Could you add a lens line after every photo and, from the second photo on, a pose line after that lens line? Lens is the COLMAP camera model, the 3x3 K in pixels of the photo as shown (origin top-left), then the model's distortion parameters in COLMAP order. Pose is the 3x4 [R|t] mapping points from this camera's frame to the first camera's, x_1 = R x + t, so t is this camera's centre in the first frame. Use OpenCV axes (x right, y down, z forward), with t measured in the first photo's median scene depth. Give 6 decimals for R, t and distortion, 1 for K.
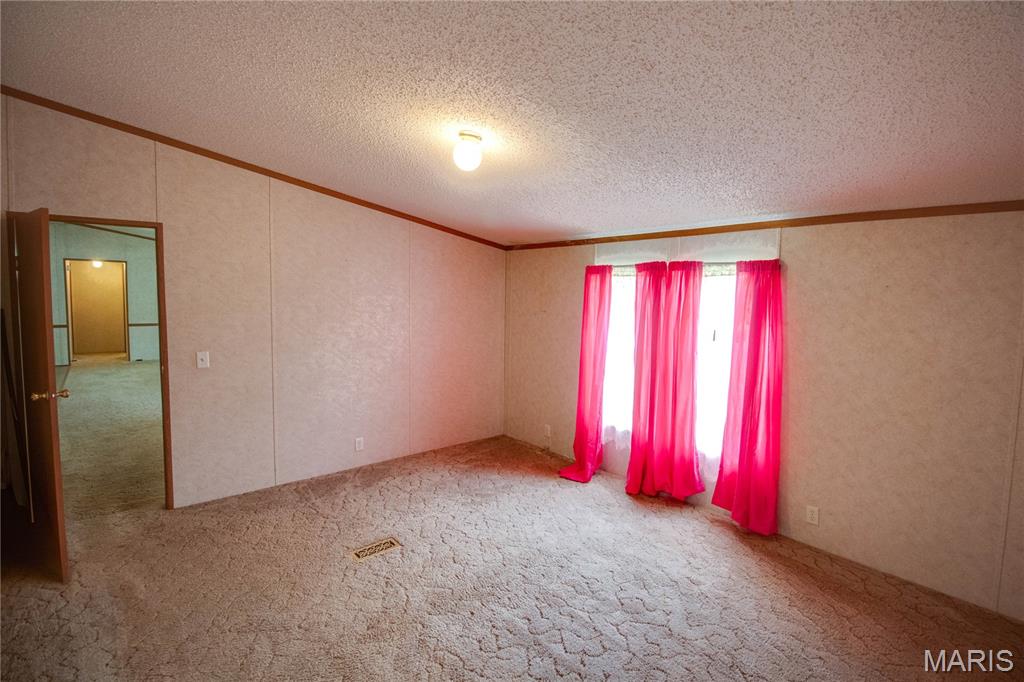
lens RADIAL K [[492.1, 0, 534.2], [0, 492.1, 329.6], [0, 0, 1]] dist [-0.005296, -0.009846]
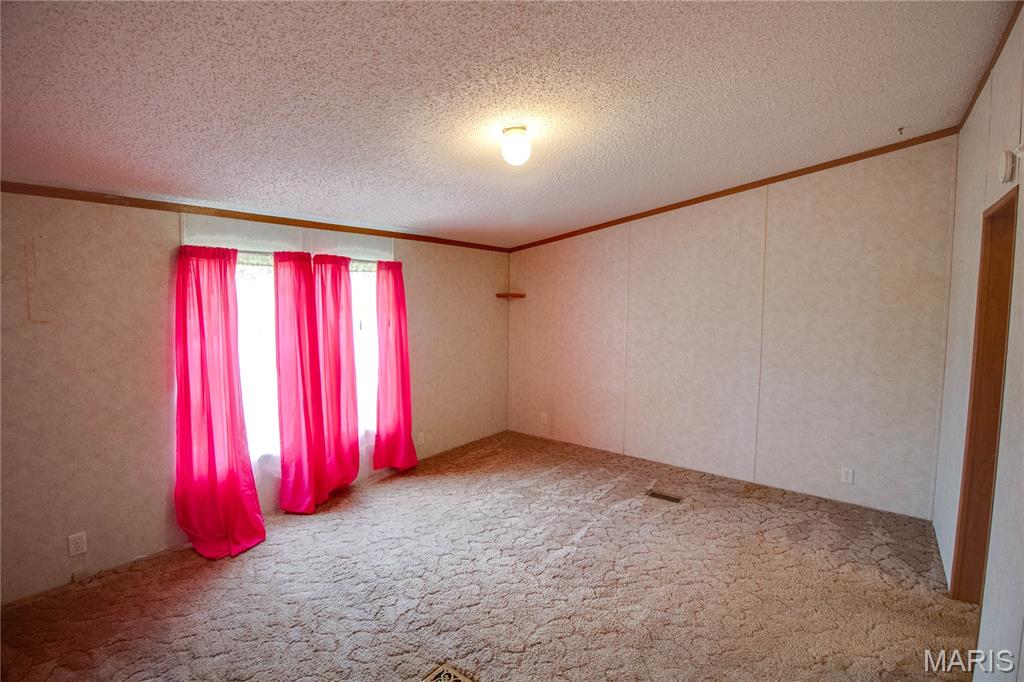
lens RADIAL K [[492.1, 0, 518.9], [0, 492.1, 340.9], [0, 0, 1]] dist [-0.005296, -0.009846]
pose [[-0.211474, -0.116944, 0.970362, -0.665290], [0.054544, 0.989857, 0.131181, -0.067039], [-0.975860, 0.080669, -0.202951, 0.734016]]
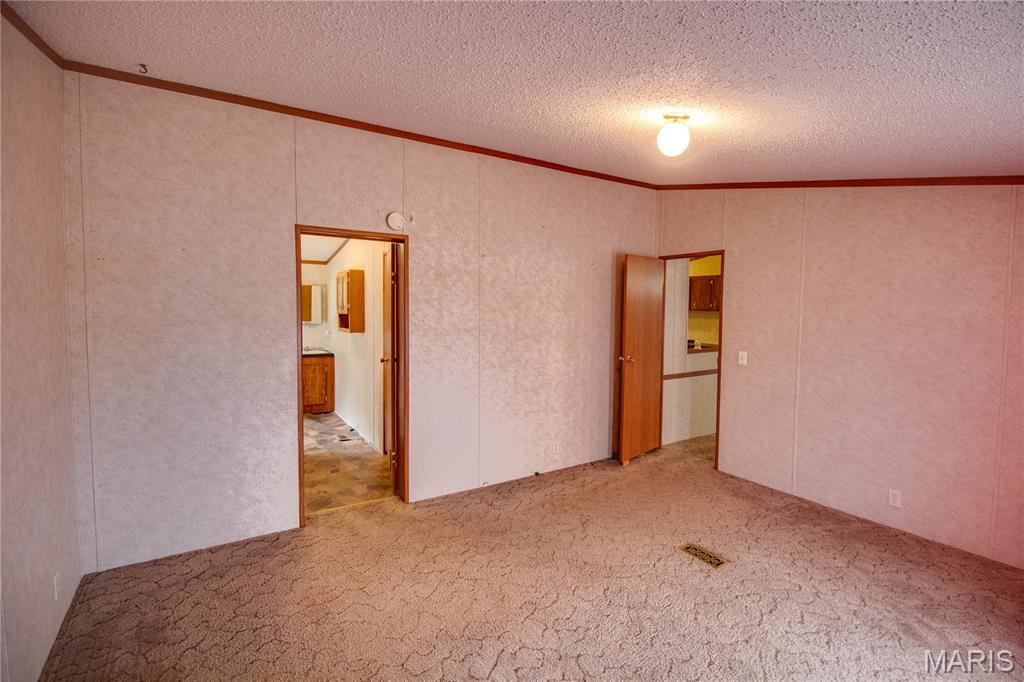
lens RADIAL K [[492.1, 0, 514.8], [0, 492.1, 324.1], [0, 0, 1]] dist [-0.005296, -0.009846]
pose [[-0.184160, 0.021351, -0.982664, 0.751433], [-0.084673, 0.995703, 0.037503, -0.023307], [0.979242, 0.090112, -0.181561, 0.815814]]
